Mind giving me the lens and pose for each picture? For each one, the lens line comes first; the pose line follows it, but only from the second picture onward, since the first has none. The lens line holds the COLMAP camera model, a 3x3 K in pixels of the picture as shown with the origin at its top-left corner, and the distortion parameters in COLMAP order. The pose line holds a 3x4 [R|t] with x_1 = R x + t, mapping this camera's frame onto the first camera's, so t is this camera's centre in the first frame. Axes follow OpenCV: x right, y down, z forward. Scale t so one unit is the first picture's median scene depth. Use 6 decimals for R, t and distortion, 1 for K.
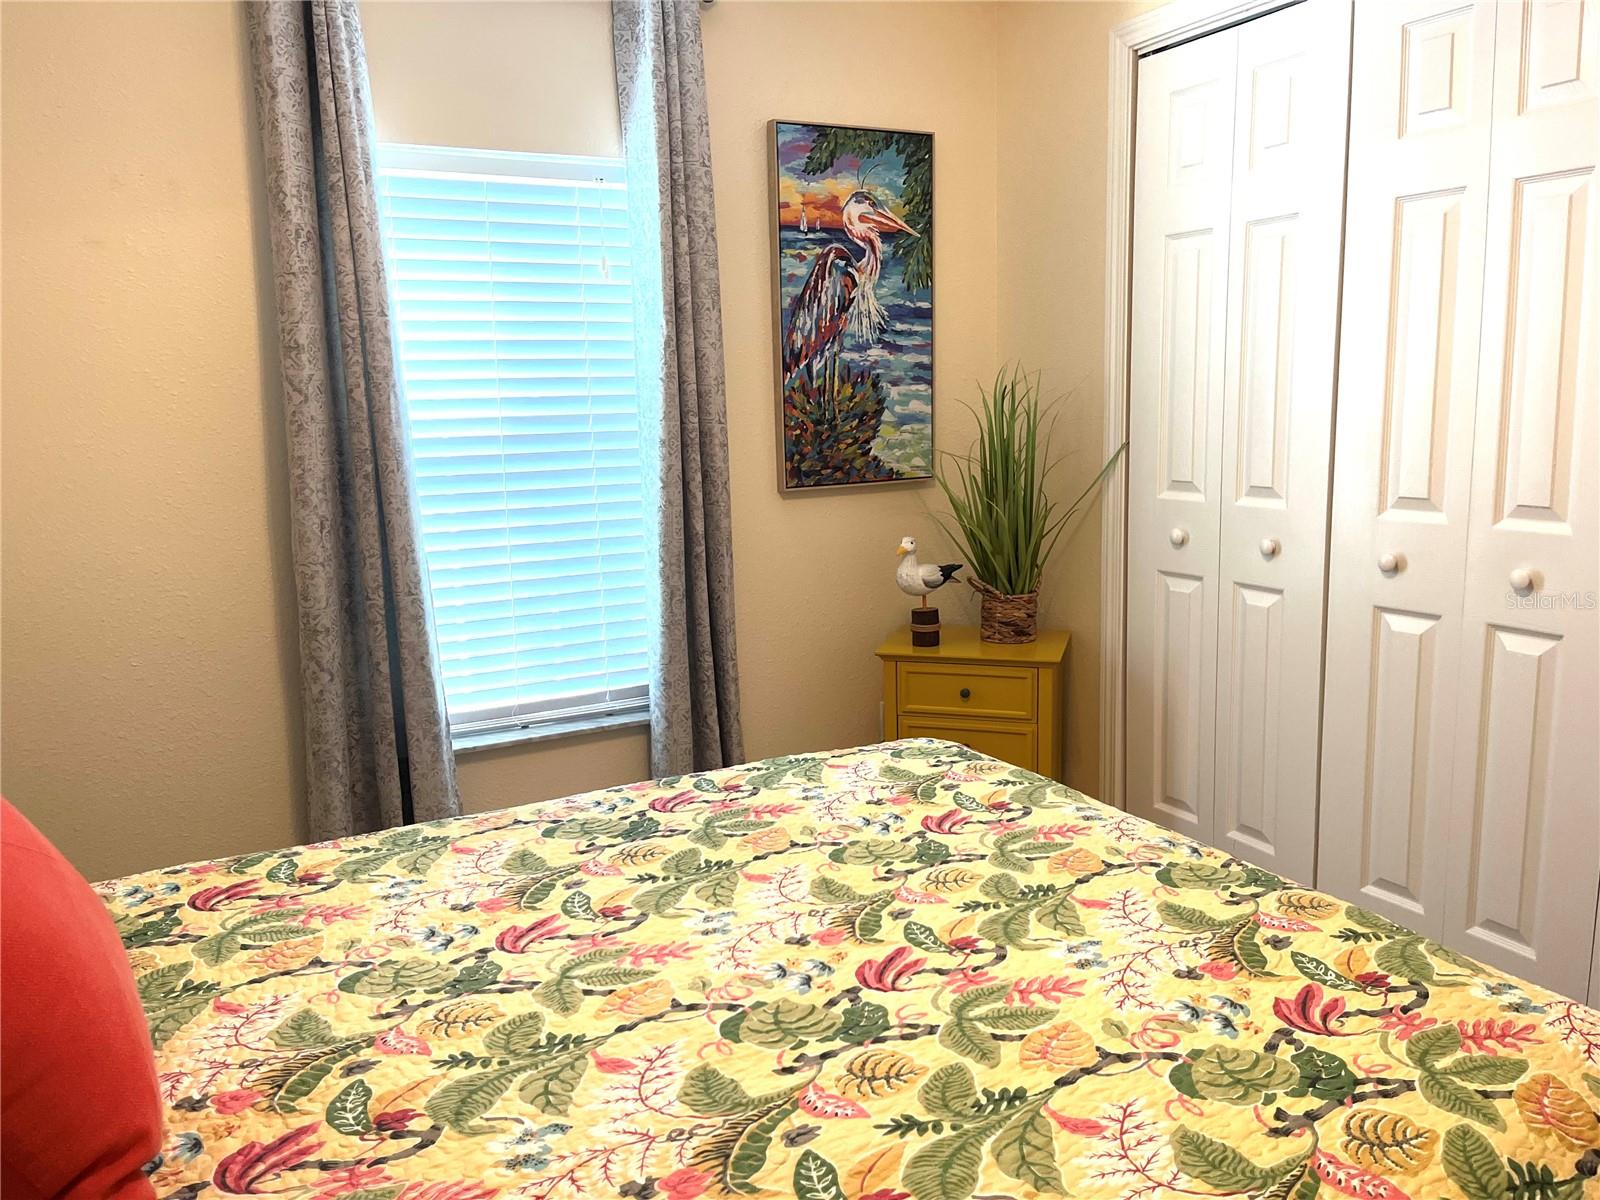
lens RADIAL K [[1208.0, 0, 796.9], [0, 1208.0, 600.7], [0, 0, 1]] dist [0.057634, -0.075233]
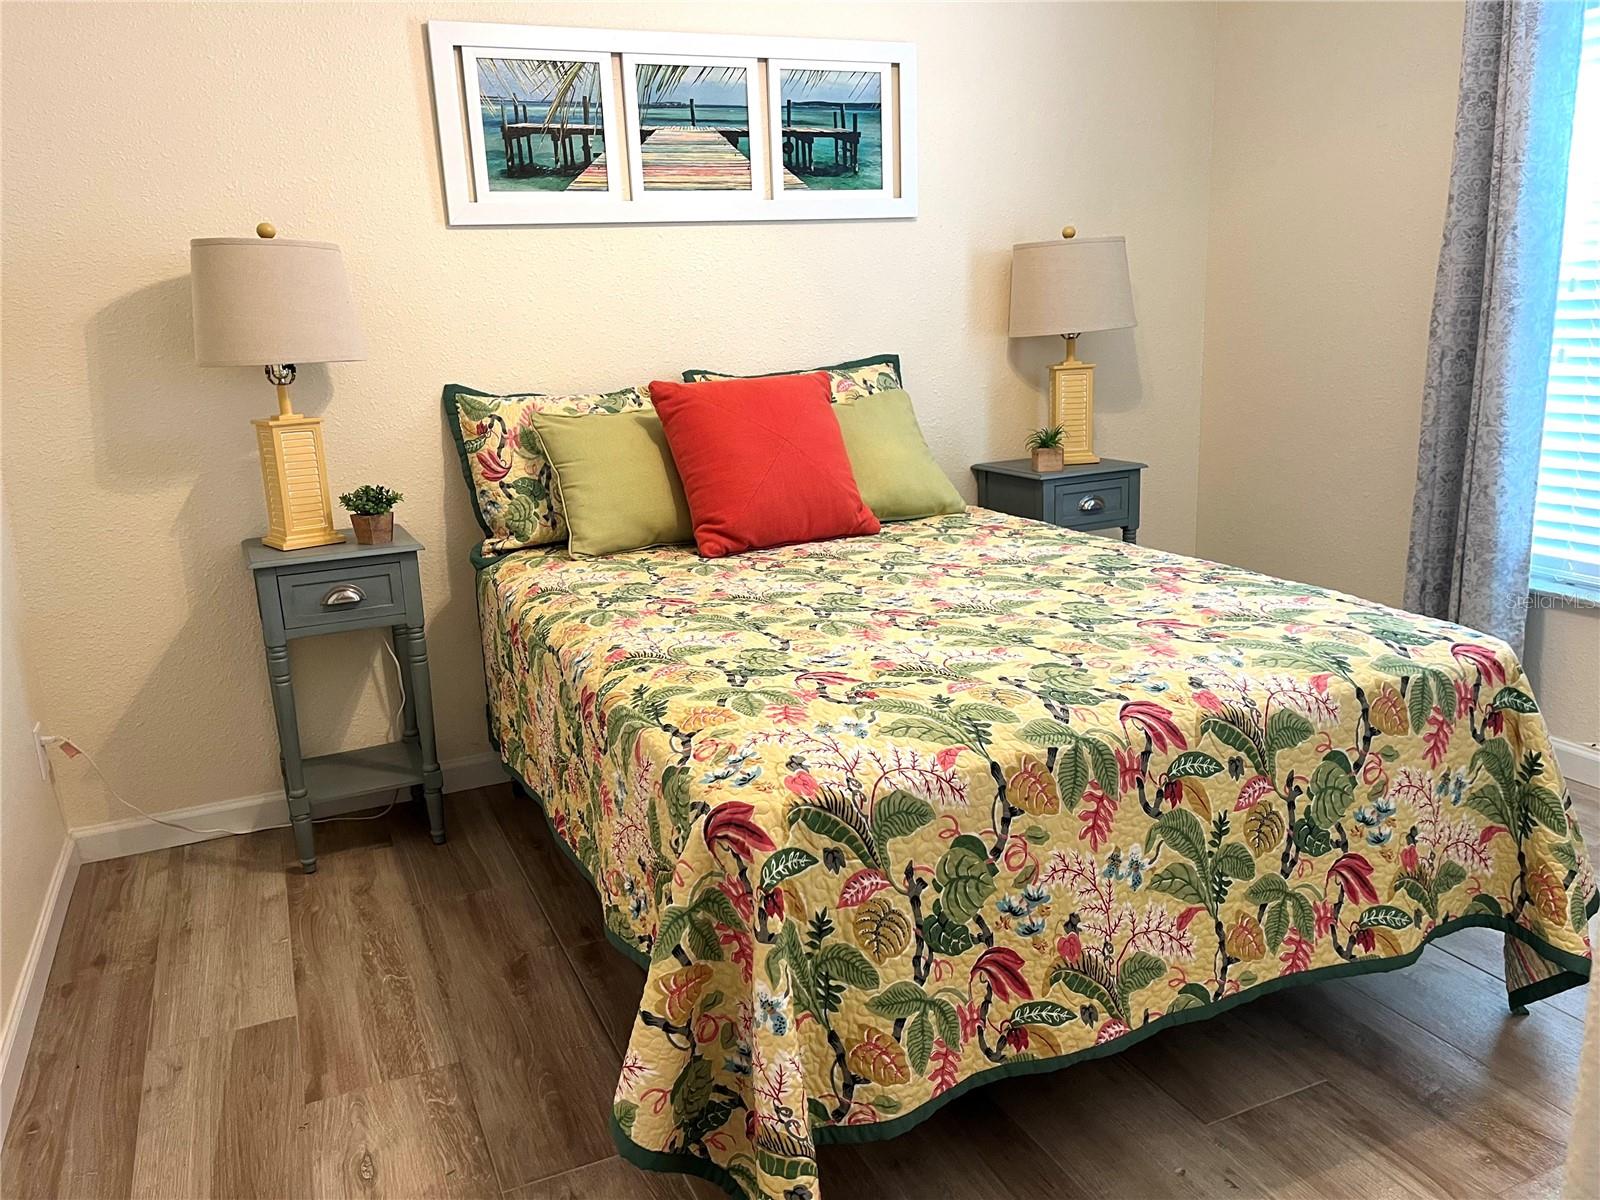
lens RADIAL K [[1208.0, 0, 796.3], [0, 1208.0, 599.2], [0, 0, 1]] dist [0.057634, -0.075233]
pose [[-0.050728, 0.262753, -0.963529, 1.663946], [-0.128268, 0.955067, 0.267198, -0.141930], [0.990441, 0.137145, -0.014746, 0.868081]]
